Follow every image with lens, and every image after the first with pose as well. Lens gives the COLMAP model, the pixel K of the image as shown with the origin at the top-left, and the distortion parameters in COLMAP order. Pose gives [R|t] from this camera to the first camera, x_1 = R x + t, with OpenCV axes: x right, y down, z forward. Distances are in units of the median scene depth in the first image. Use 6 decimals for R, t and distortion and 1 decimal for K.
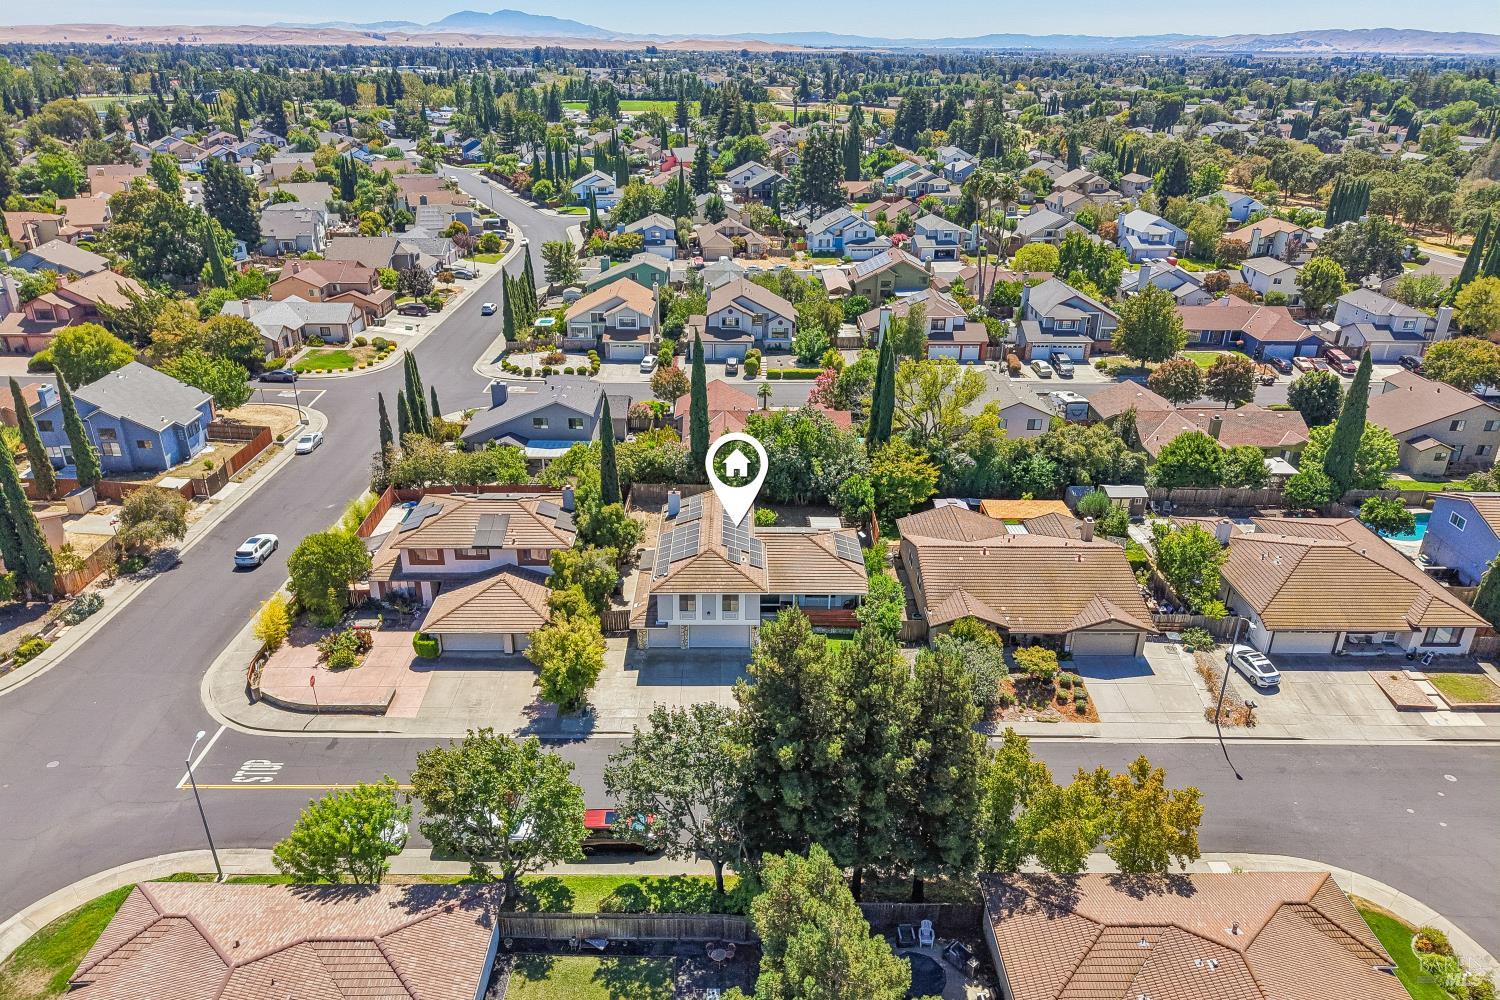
lens RADIAL K [[1015.9, 0, 748.5], [0, 1015.9, 473.8], [0, 0, 1]] dist [0.019506, -0.017125]
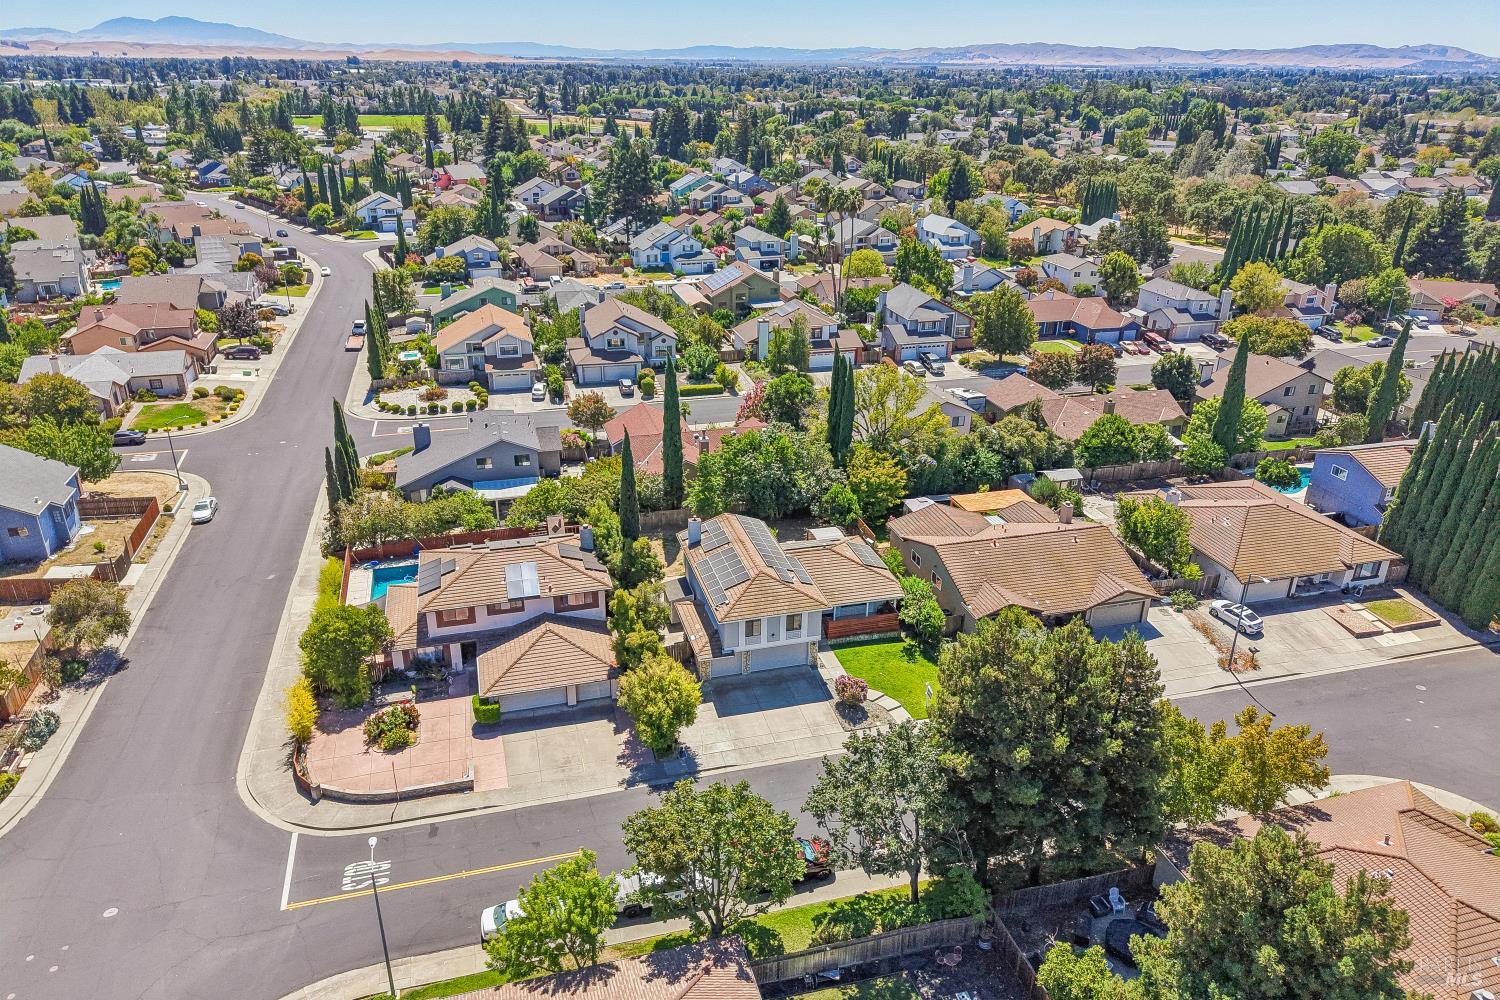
lens RADIAL K [[1015.9, 0, 748.5], [0, 1015.9, 473.8], [0, 0, 1]] dist [0.019506, -0.017125]
pose [[0.965567, -0.097116, 0.241347, -0.175402], [0.099299, 0.995053, 0.003130, -0.016613], [-0.240457, 0.020944, 0.970434, 0.015695]]
